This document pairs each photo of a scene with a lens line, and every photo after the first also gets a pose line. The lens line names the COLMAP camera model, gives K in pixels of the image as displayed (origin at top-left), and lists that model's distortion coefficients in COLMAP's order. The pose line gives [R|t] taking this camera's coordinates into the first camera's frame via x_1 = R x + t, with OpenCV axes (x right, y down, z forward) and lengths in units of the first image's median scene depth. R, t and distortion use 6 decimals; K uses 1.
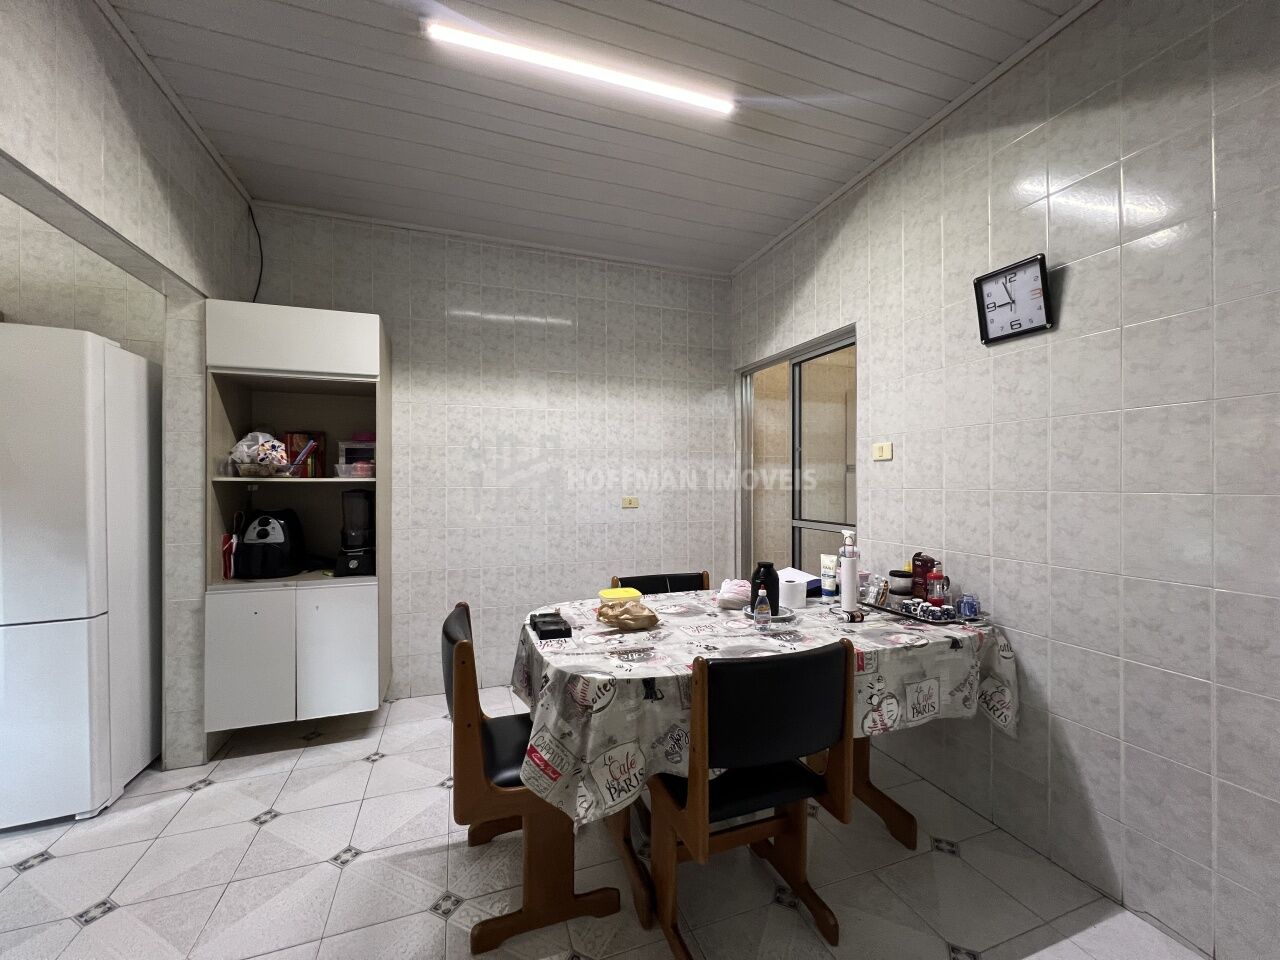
lens RADIAL K [[513.2, 0, 641.5], [0, 513.2, 480.5], [0, 0, 1]] dist [-0.000508, 0.000343]
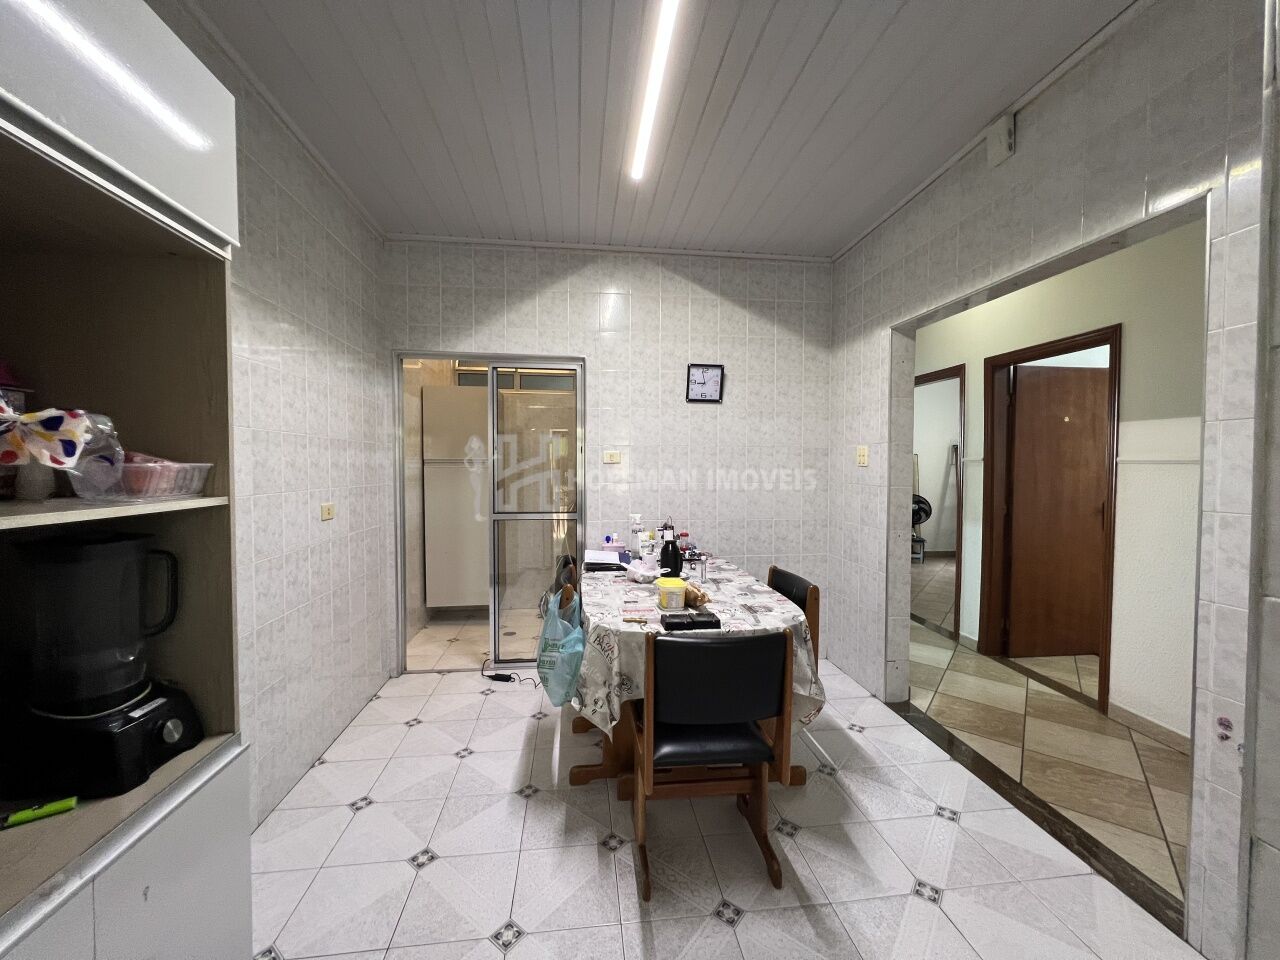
lens RADIAL K [[513.2, 0, 638.2], [0, 513.2, 483.1], [0, 0, 1]] dist [-0.000508, 0.000343]
pose [[0.214752, -0.031096, 0.976173, -1.223394], [-0.004705, 0.999448, 0.032872, -0.043928], [-0.976657, -0.011652, 0.214487, 0.859715]]
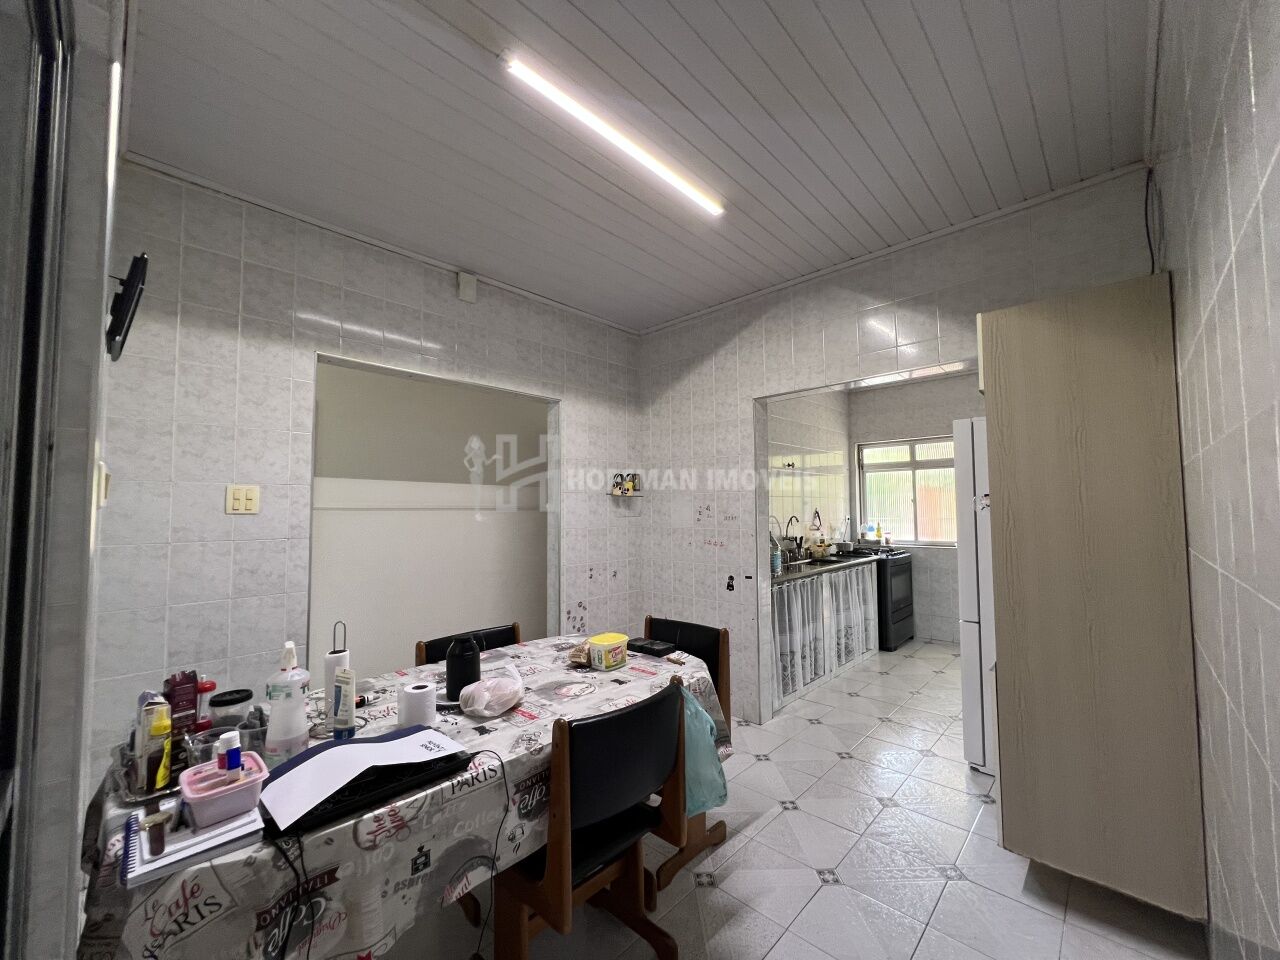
lens RADIAL K [[513.2, 0, 641.9], [0, 513.2, 476.2], [0, 0, 1]] dist [-0.000508, 0.000343]
pose [[-0.886123, -0.019760, -0.463029, 0.415363], [0.007623, 0.998334, -0.057193, -0.061315], [0.463388, -0.054210, -0.884496, 2.076321]]
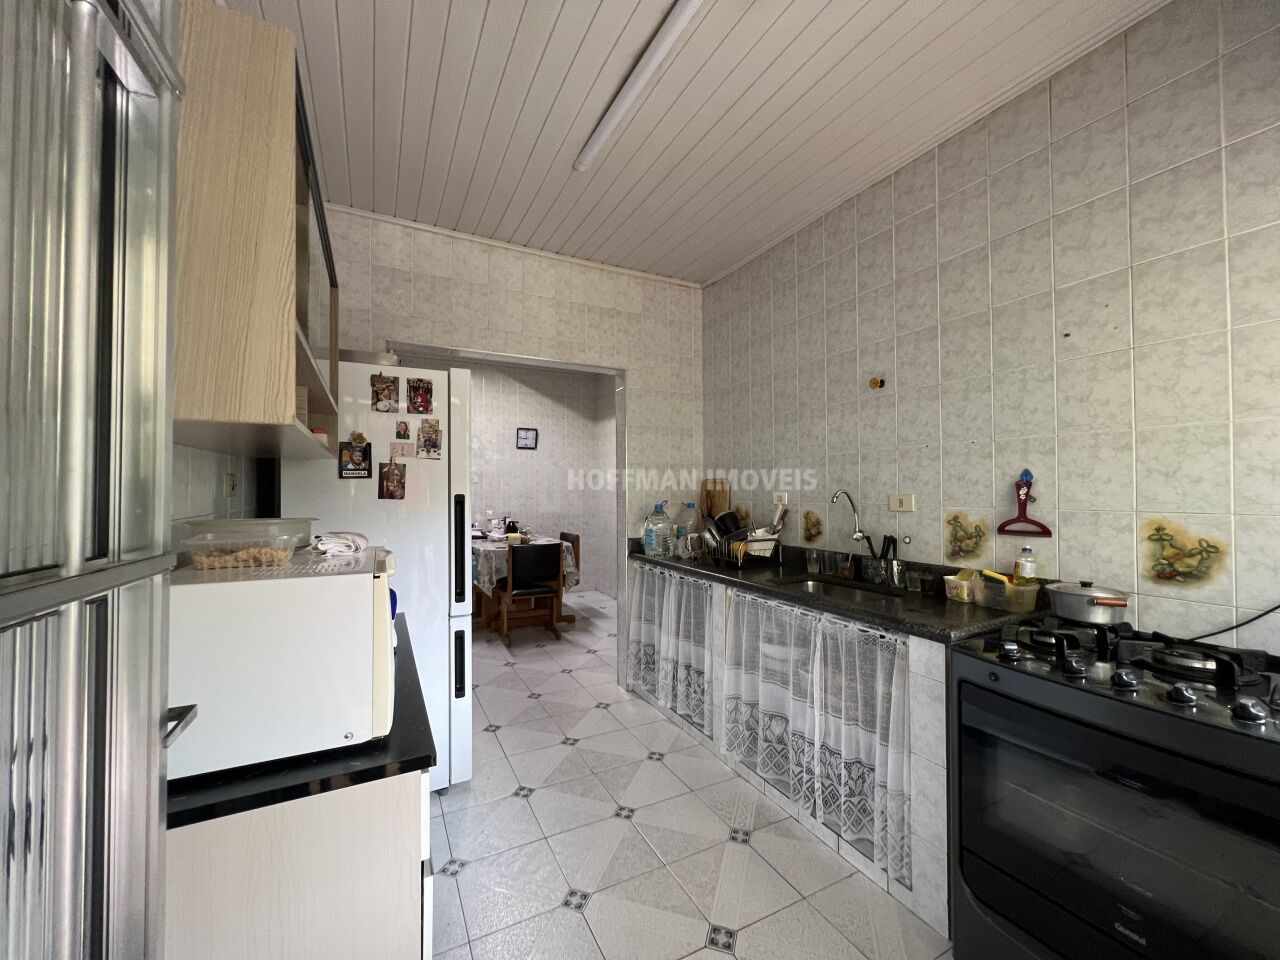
lens RADIAL K [[513.2, 0, 638.4], [0, 513.2, 480.1], [0, 0, 1]] dist [-0.000508, 0.000343]
pose [[-0.138997, 0.019856, 0.990094, -2.840707], [0.004828, 0.999801, -0.019372, -0.004021], [-0.990281, 0.002087, -0.139065, 0.766425]]
